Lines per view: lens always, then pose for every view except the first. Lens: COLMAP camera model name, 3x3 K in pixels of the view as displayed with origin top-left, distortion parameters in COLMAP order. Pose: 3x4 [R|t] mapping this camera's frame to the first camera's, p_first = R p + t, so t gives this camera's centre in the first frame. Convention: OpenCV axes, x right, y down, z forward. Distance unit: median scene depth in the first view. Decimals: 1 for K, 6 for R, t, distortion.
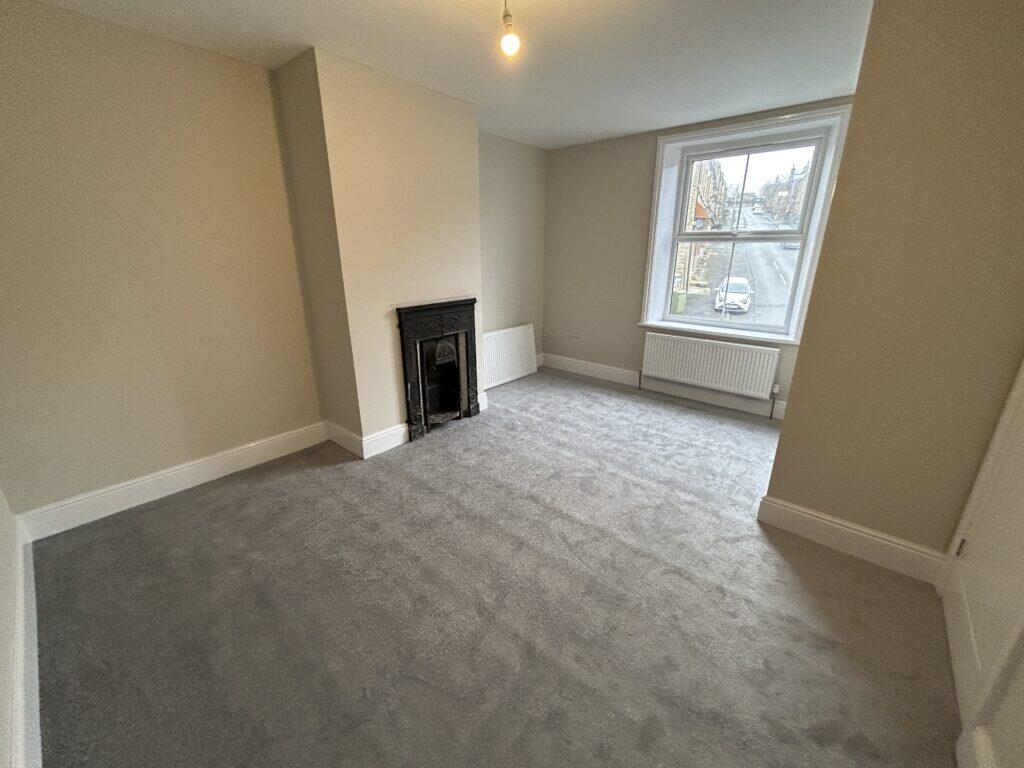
lens RADIAL K [[414.2, 0, 508.9], [0, 414.2, 382.6], [0, 0, 1]] dist [-0.001244, 0.000900]
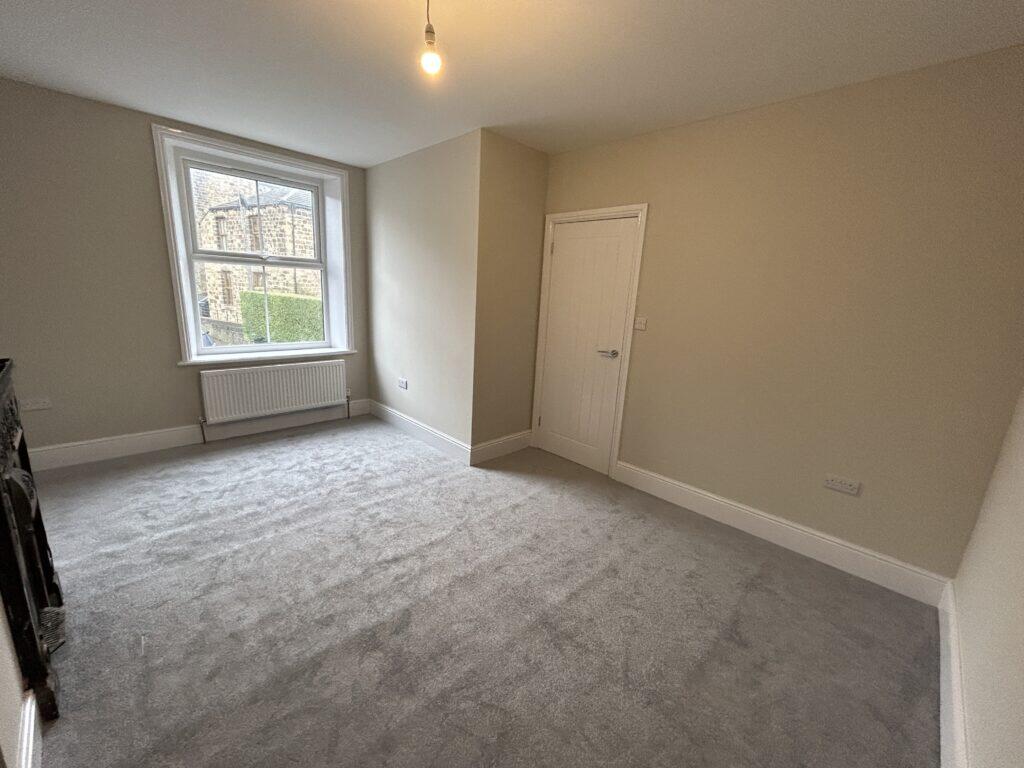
lens RADIAL K [[414.2, 0, 508.9], [0, 414.2, 385.3], [0, 0, 1]] dist [-0.001244, 0.000900]
pose [[0.068873, -0.223170, 0.972343, -0.461293], [0.254759, 0.946277, 0.199142, -0.119313], [-0.964549, 0.233997, 0.122027, 0.389503]]
